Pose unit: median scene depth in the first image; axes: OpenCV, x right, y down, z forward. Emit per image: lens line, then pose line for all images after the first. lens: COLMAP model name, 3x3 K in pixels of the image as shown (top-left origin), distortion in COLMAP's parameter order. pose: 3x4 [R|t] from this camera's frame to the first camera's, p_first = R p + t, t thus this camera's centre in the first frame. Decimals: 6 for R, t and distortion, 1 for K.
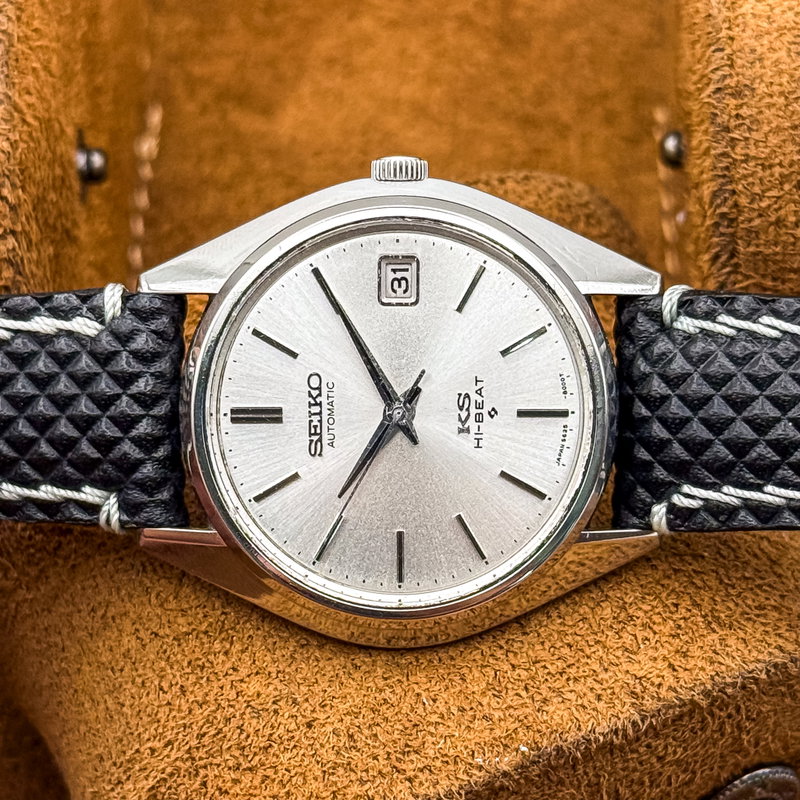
lens RADIAL K [[2867.2, 0, 400.0], [0, 2867.2, 400.0], [0, 0, 1]] dist [0.292210, -1.902511]
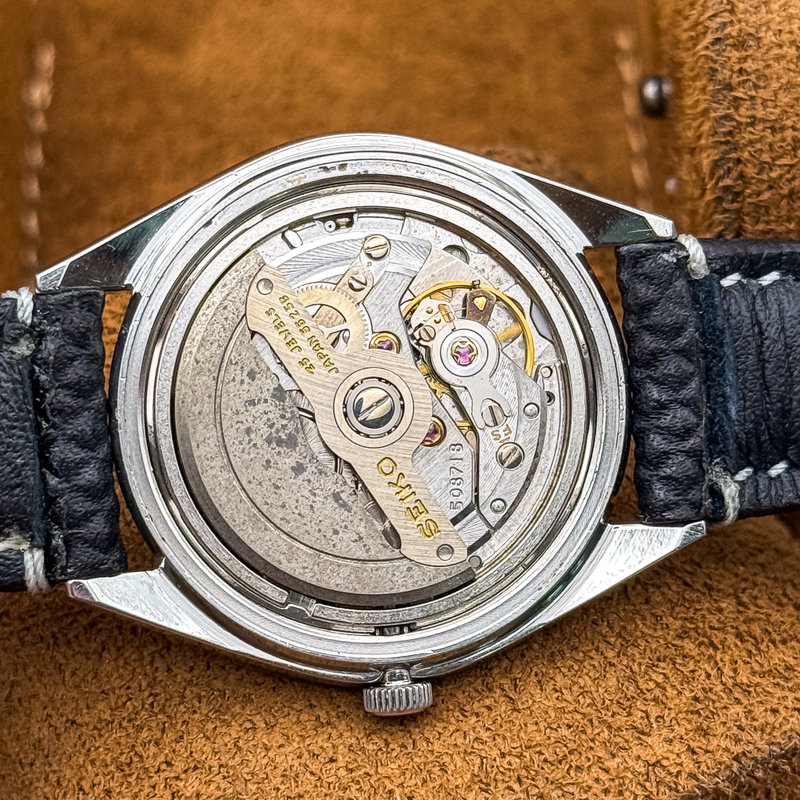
lens RADIAL K [[2854.7, 0, 379.1], [0, 2854.7, 345.9], [0, 0, 1]] dist [0.206001, -0.870126]
pose [[0.999089, -0.032395, 0.027765, -0.014614], [0.031298, 0.998745, 0.039093, -0.054163], [-0.028996, -0.038188, 0.998850, 0.161690]]
